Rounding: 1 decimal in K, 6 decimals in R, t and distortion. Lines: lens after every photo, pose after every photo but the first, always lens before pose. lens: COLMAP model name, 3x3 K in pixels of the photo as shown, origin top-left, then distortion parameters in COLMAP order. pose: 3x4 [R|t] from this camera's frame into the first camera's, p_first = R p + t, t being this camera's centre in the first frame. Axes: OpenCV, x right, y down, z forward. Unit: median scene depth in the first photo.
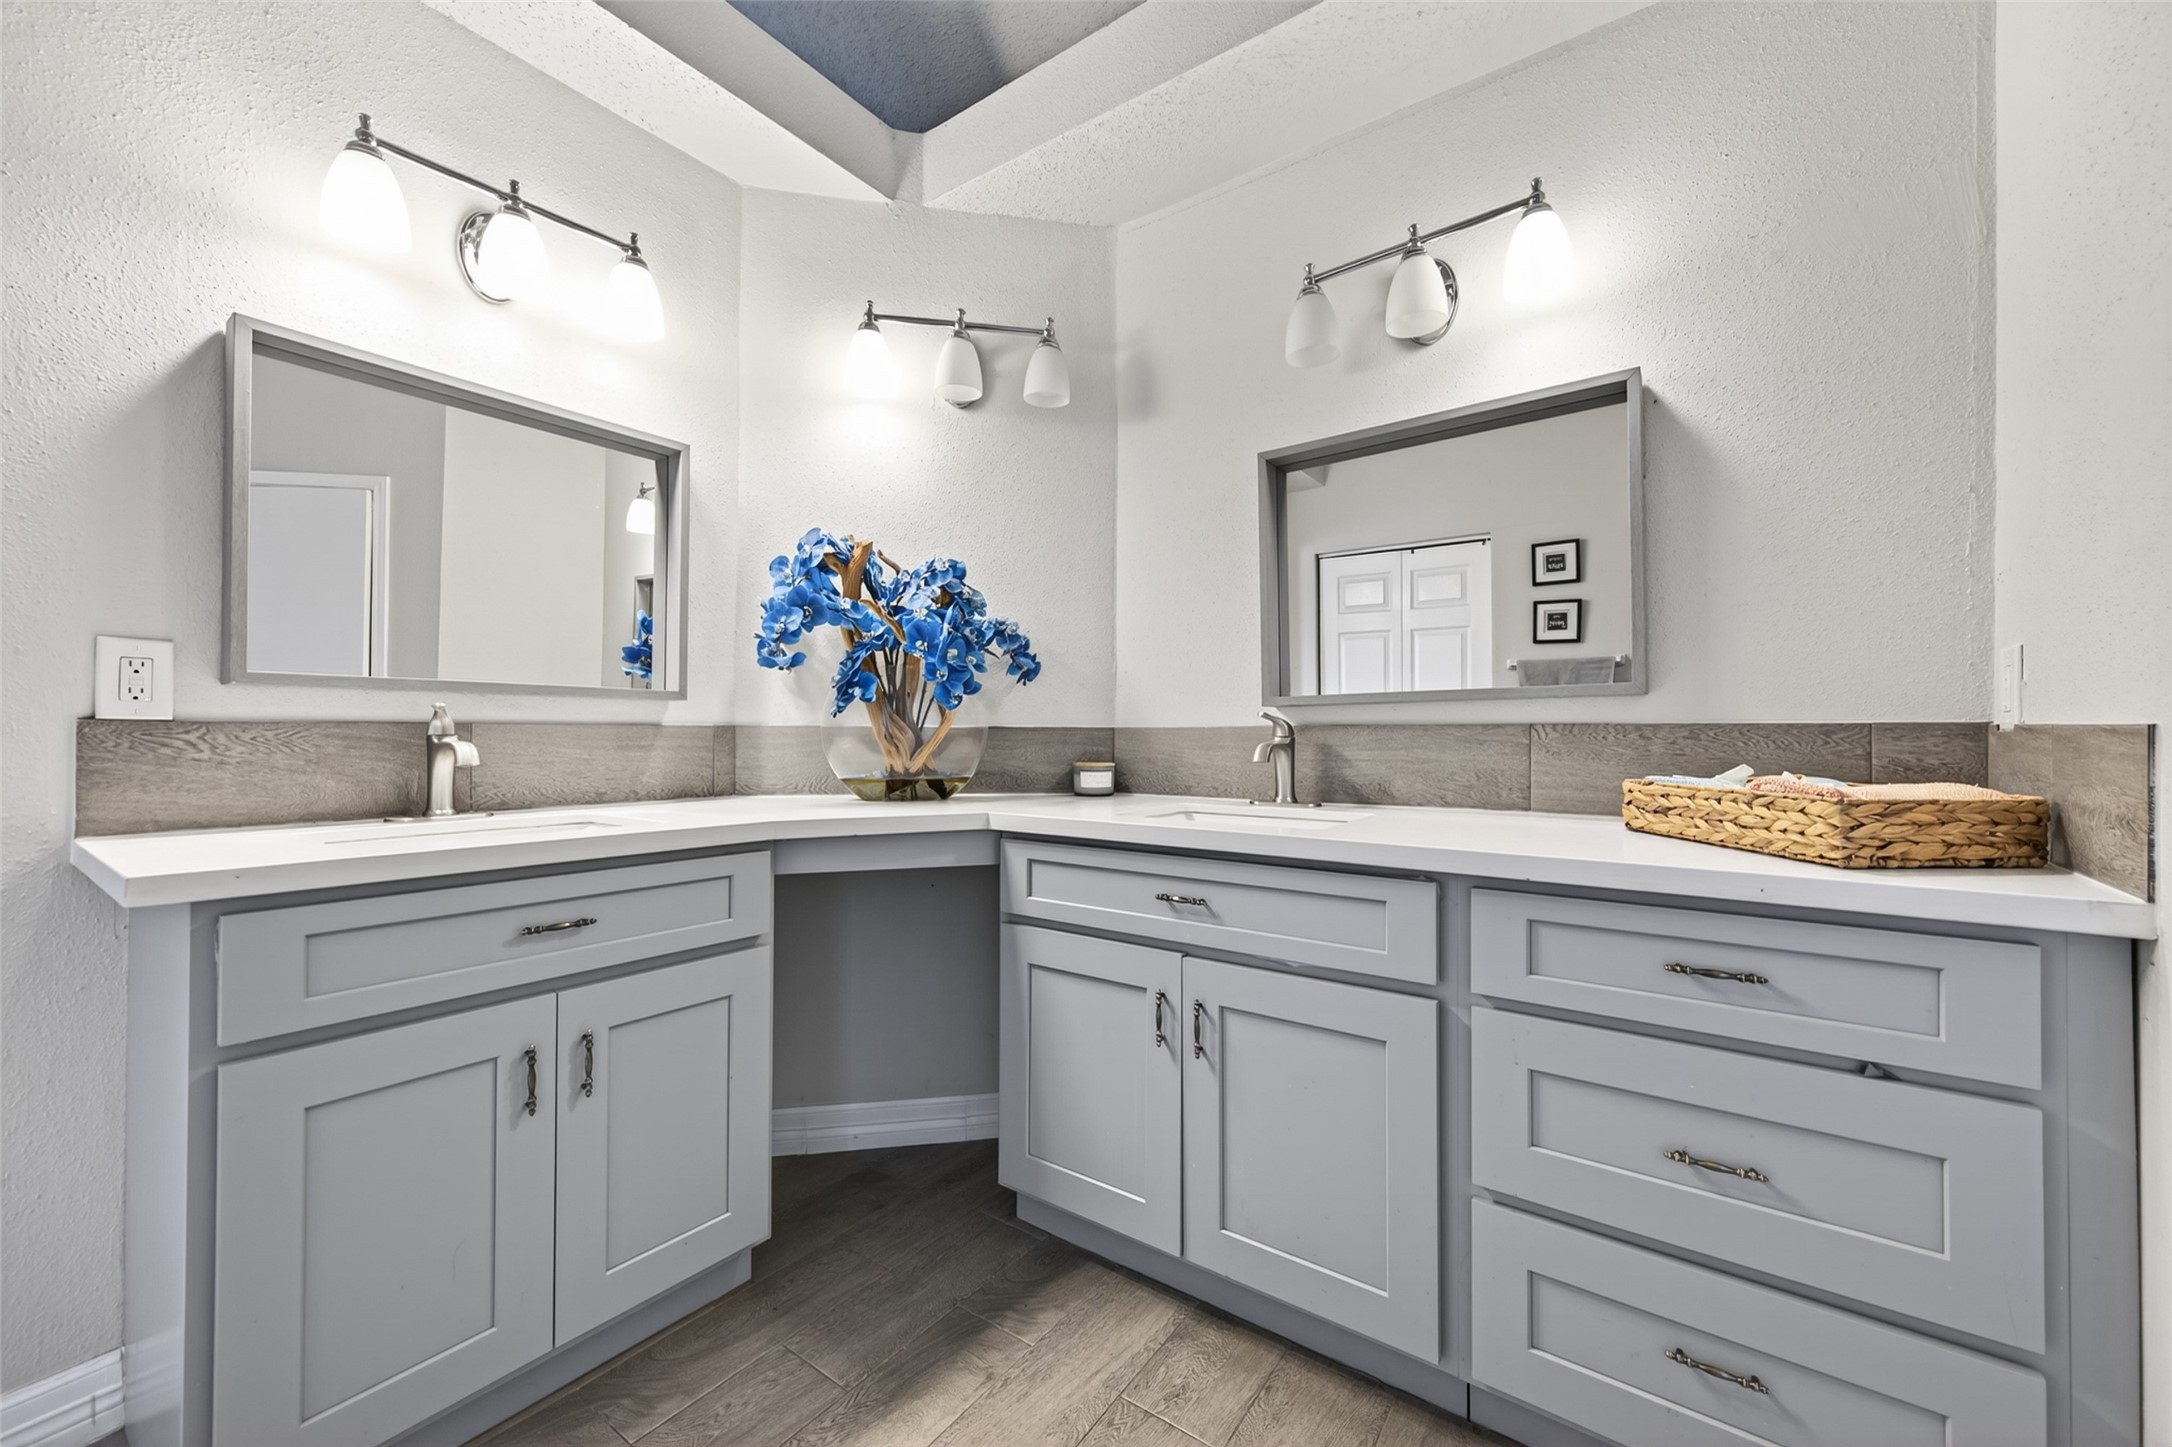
lens RADIAL K [[839.1, 0, 1093.3], [0, 839.1, 735.6], [0, 0, 1]] dist [0.000087, 0.000075]
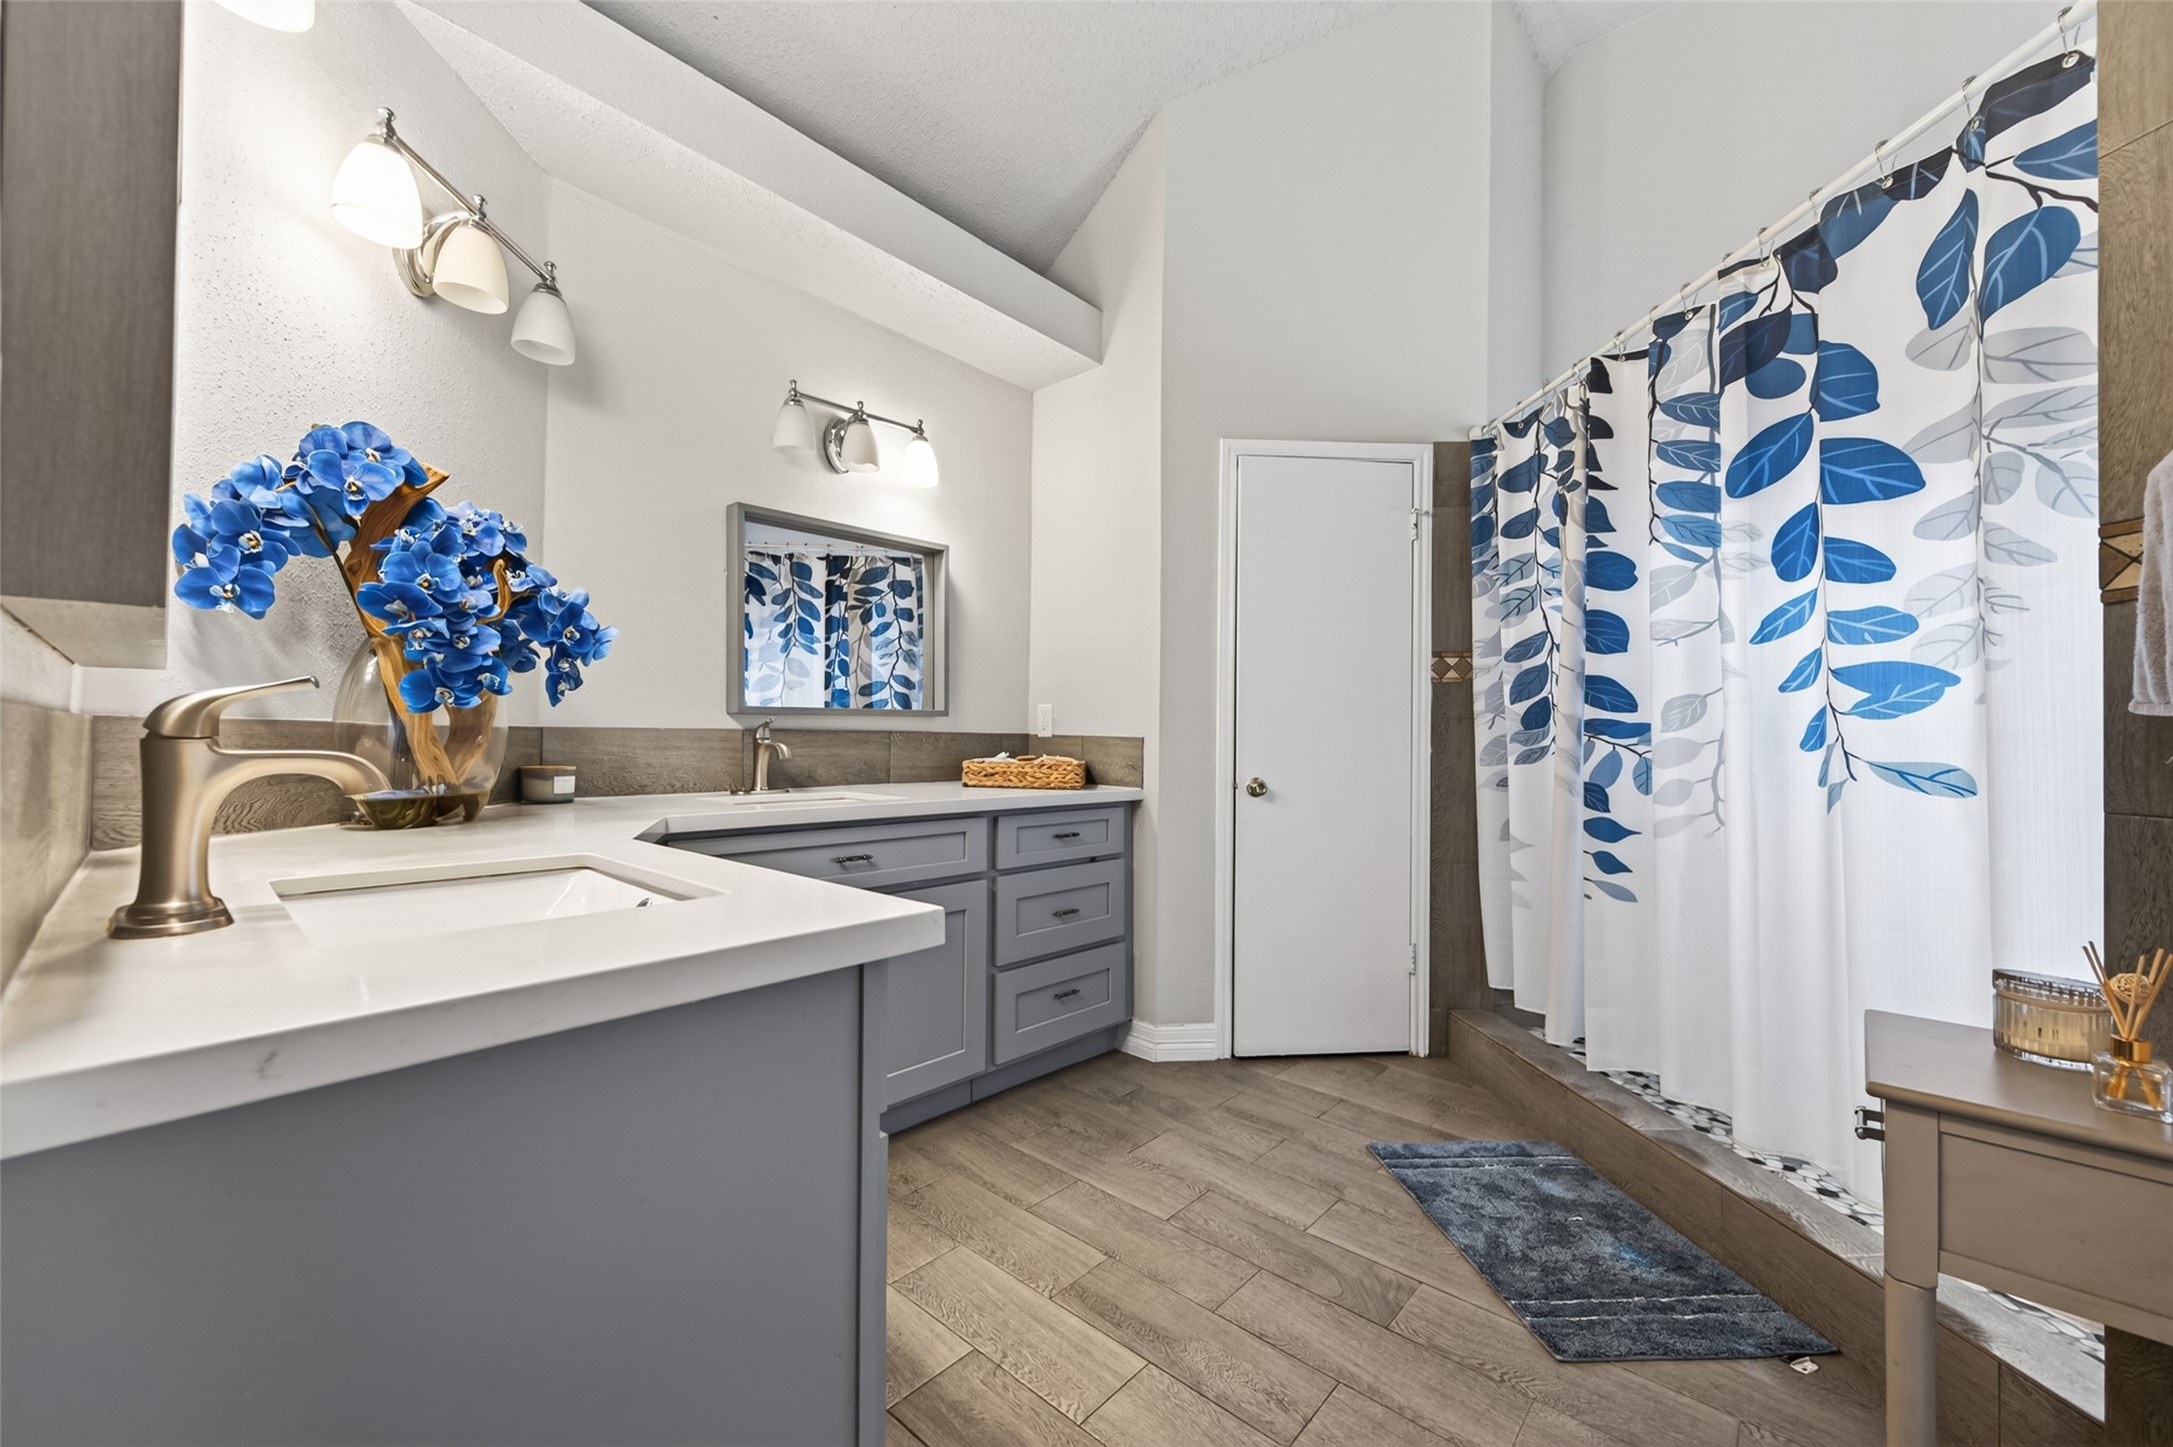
lens RADIAL K [[839.5, 0, 1093.8], [0, 839.5, 735.6], [0, 0, 1]] dist [0.000087, 0.000075]
pose [[0.108770, -0.000762, 0.994067, -1.142489], [-0.009364, 0.999955, 0.001791, -0.011573], [-0.994023, -0.009504, 0.108758, 0.434438]]
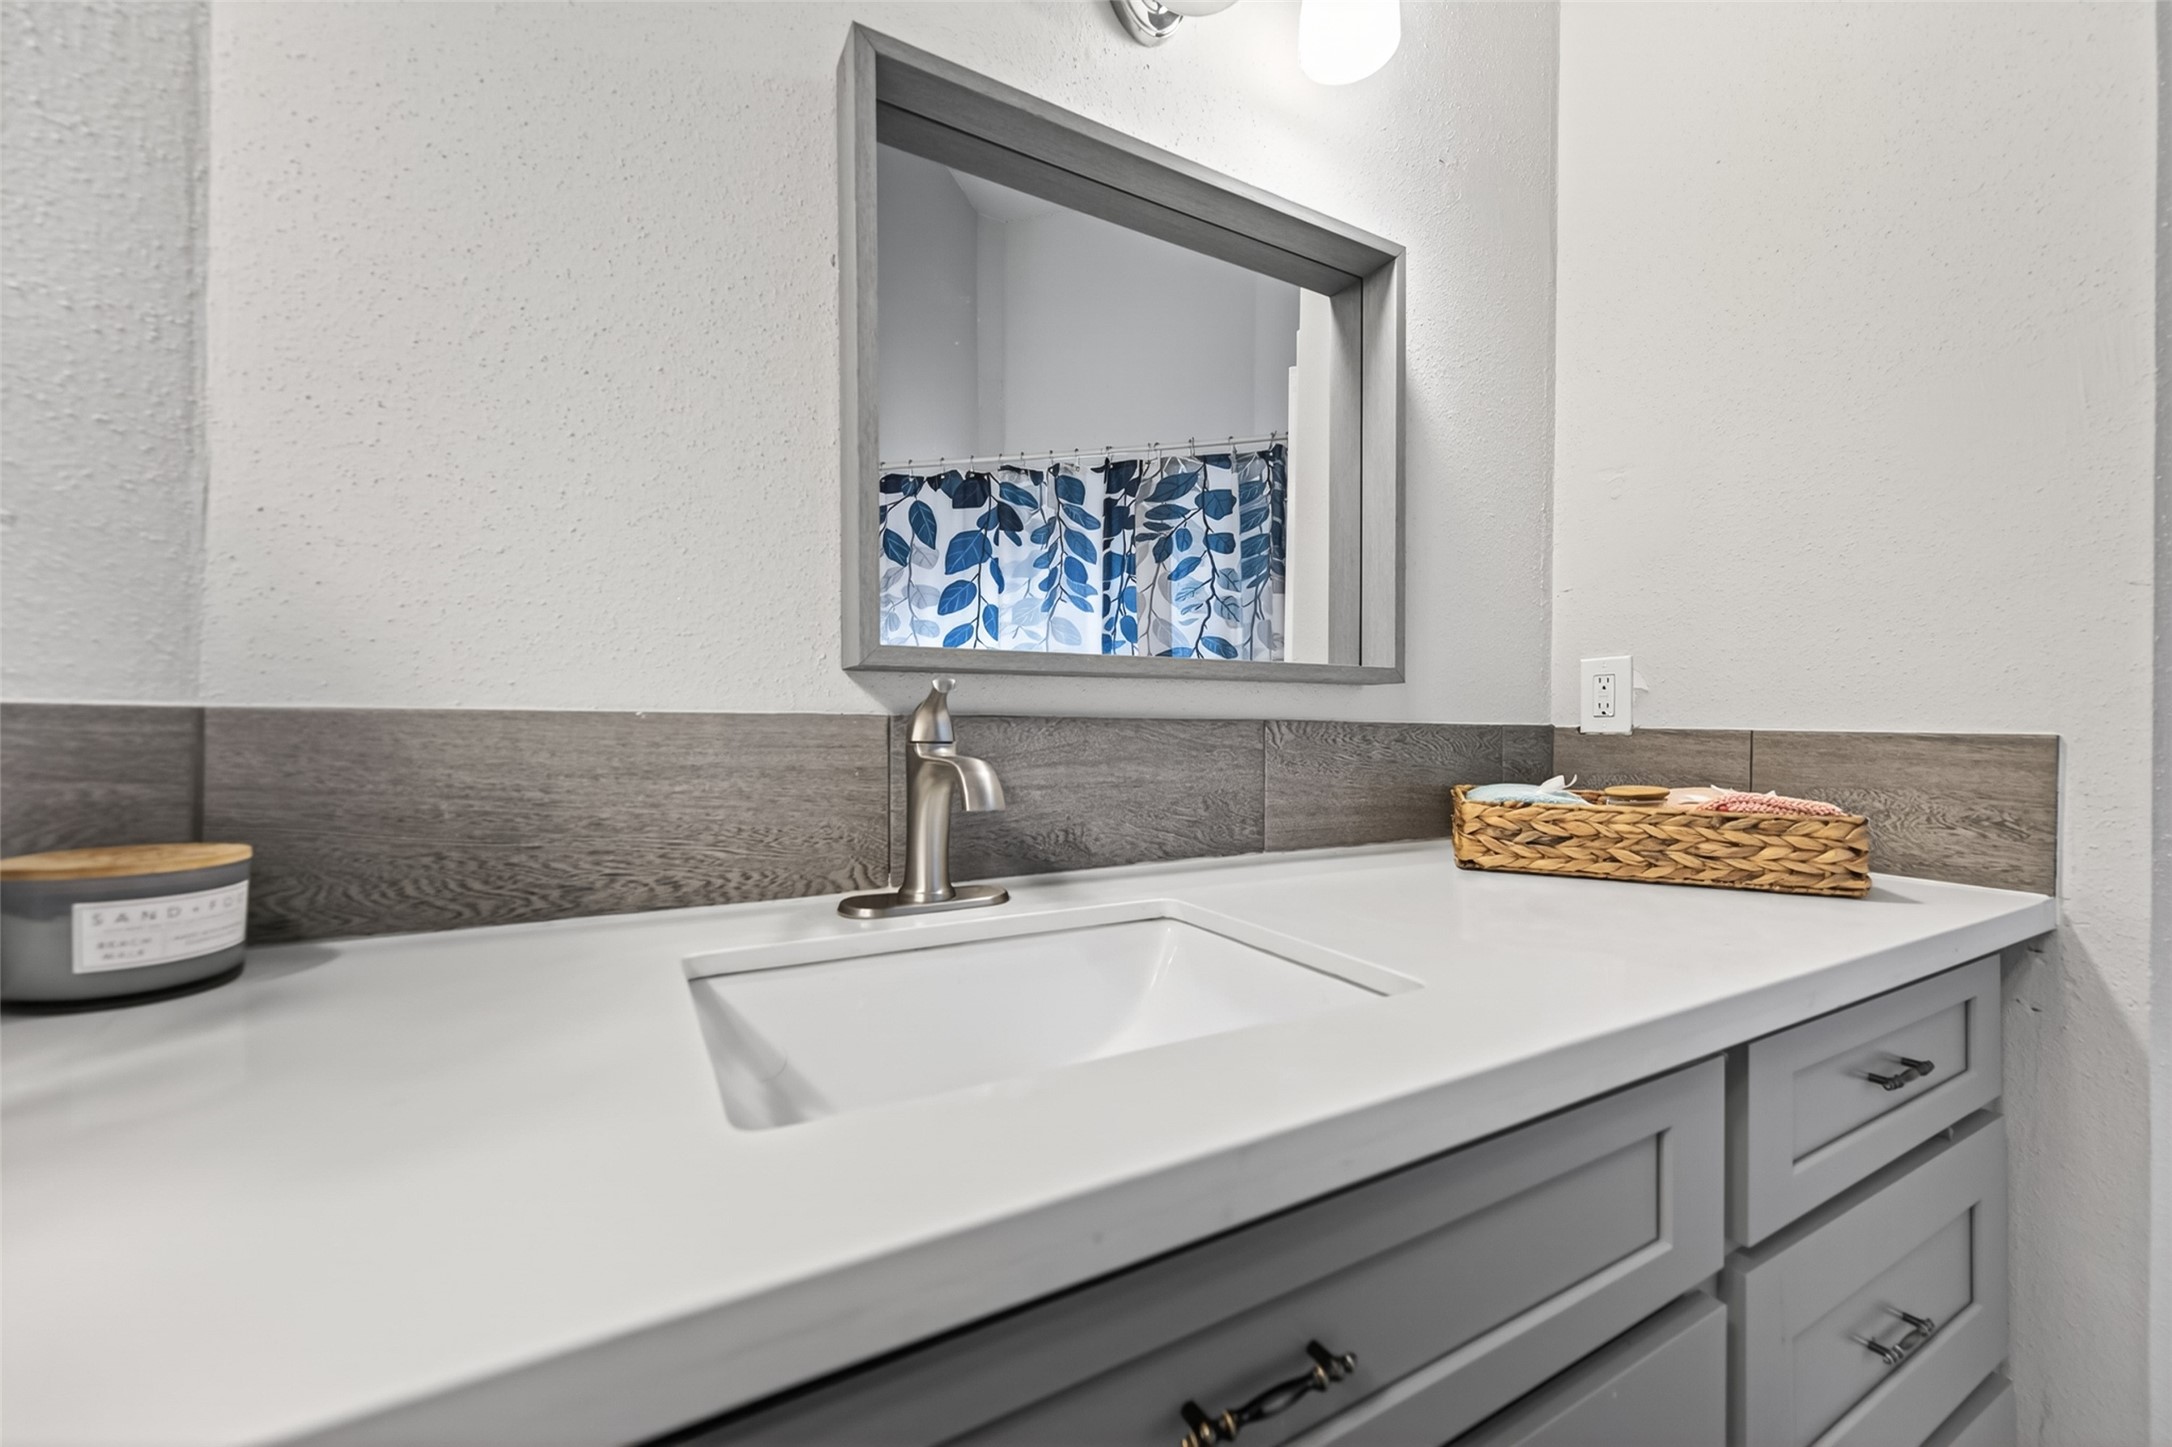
lens RADIAL K [[839.1, 0, 1093.3], [0, 839.1, 735.6], [0, 0, 1]] dist [0.000087, 0.000075]
pose [[0.414698, -0.007697, 0.909926, -0.141335], [-0.008060, 0.999894, 0.012132, -0.008932], [-0.909923, -0.012365, 0.414592, 0.886537]]
